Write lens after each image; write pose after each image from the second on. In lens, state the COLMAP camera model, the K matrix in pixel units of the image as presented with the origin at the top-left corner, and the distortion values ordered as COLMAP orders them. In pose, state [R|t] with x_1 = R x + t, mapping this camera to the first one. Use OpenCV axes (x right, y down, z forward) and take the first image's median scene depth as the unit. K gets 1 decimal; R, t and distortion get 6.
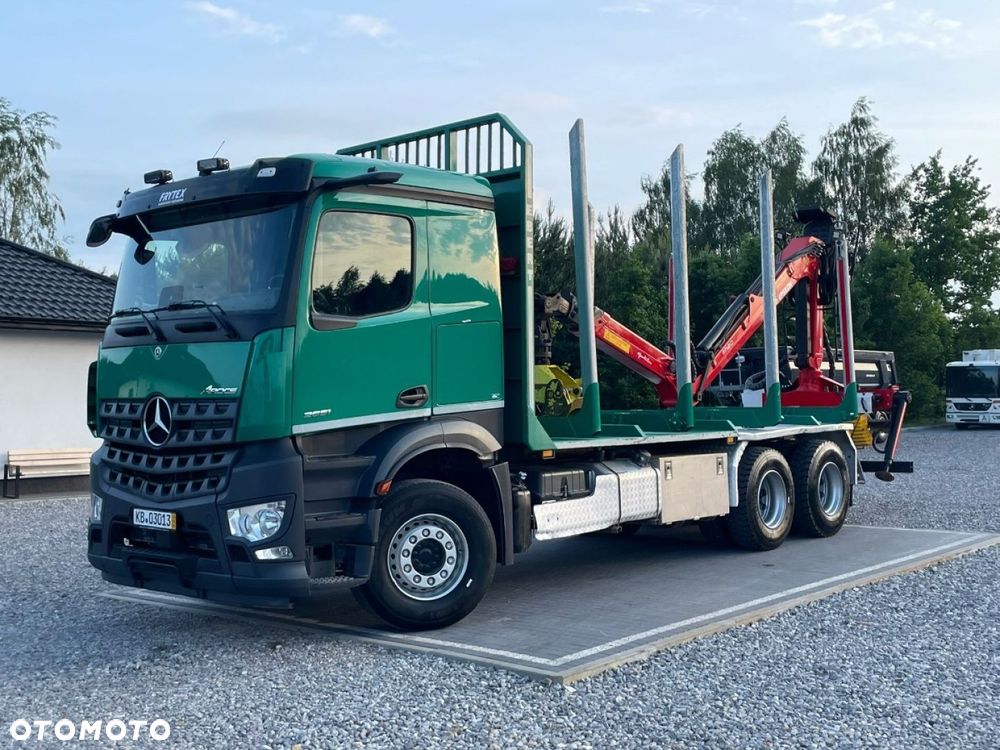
lens RADIAL K [[1095.6, 0, 533.8], [0, 1095.6, 371.7], [0, 0, 1]] dist [0.079483, -0.008037]
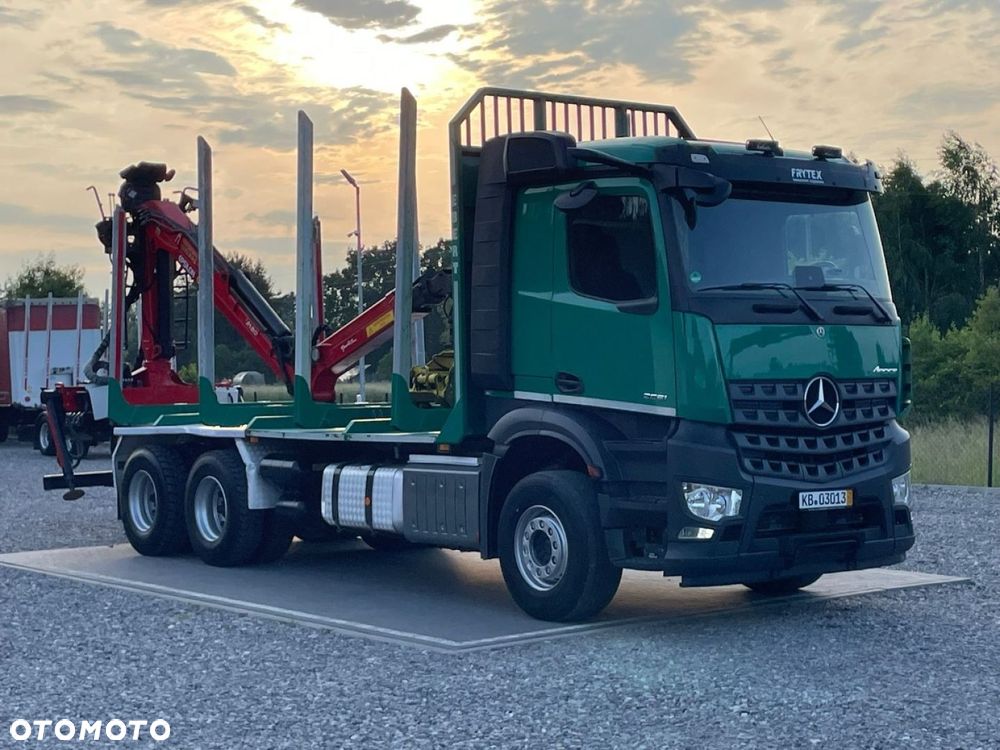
lens RADIAL K [[1701.5, 0, 500.0], [0, 1701.5, 375.0], [0, 0, 1]] dist [0.168295, 0.069451]
pose [[0.215738, 0.009478, 0.976405, -1.700787], [-0.007378, 0.999940, -0.008076, 0.031549], [-0.976423, -0.005462, 0.215795, 0.845368]]
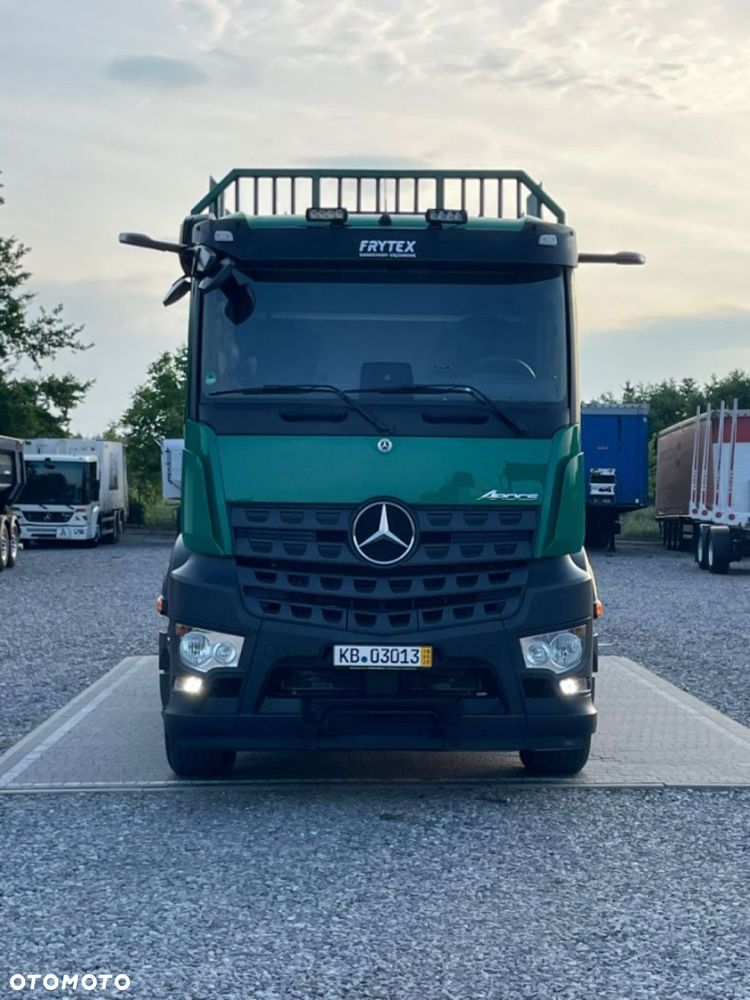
lens RADIAL K [[1701.5, 0, 375.0], [0, 1701.5, 500.0], [0, 0, 1]] dist [0.168295, 0.069451]
pose [[0.757474, 0.014681, 0.652700, -1.014744], [-0.029457, 0.999498, 0.011705, 0.006225], [-0.652200, -0.028093, 0.757526, 0.072804]]
